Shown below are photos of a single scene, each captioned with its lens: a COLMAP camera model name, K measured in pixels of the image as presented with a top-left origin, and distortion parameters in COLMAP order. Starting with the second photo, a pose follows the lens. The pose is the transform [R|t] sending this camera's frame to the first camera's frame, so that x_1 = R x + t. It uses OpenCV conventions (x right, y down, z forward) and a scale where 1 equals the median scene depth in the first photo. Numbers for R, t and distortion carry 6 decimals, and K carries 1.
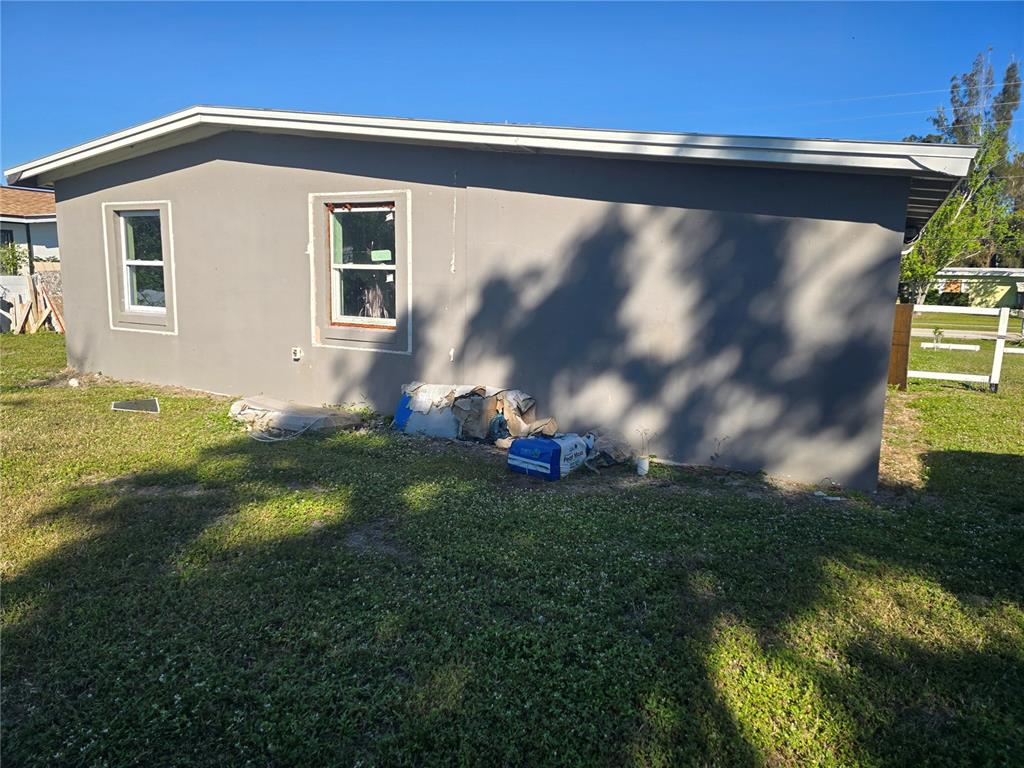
lens RADIAL K [[692.3, 0, 512.7], [0, 692.3, 387.6], [0, 0, 1]] dist [0.073747, -0.069762]
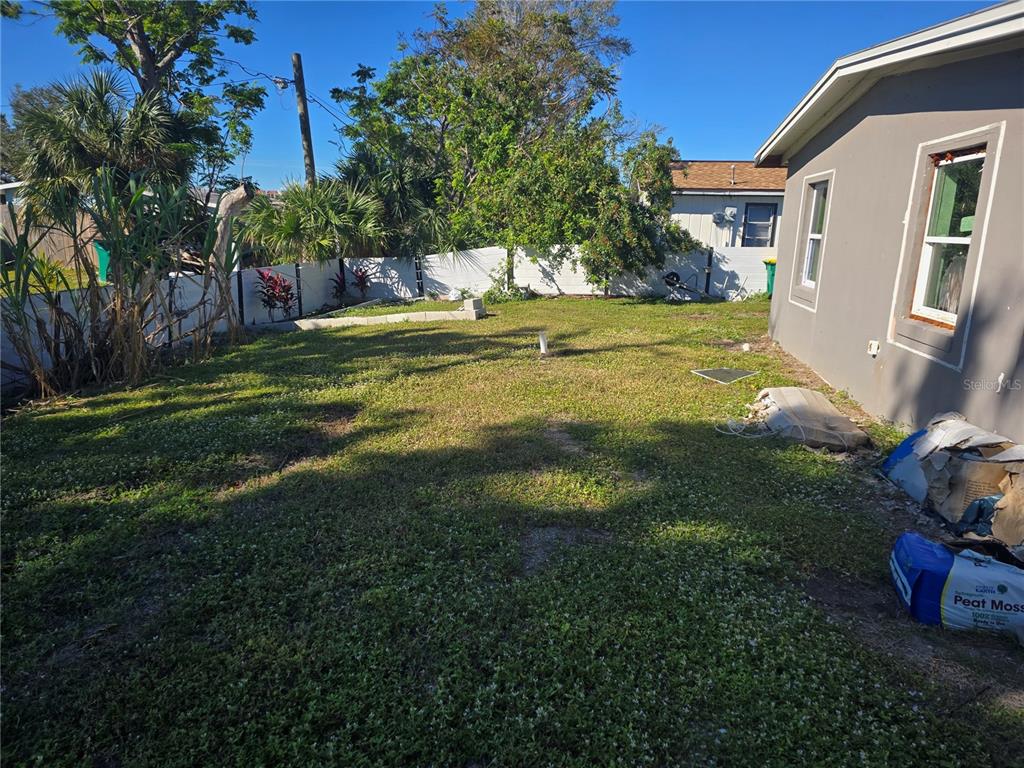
lens RADIAL K [[692.3, 0, 512.7], [0, 692.3, 387.6], [0, 0, 1]] dist [0.073747, -0.069762]
pose [[0.299726, 0.202677, -0.932248, 0.347879], [-0.162585, 0.973730, 0.159422, -0.069160], [0.940069, 0.103787, 0.324805, 0.360402]]
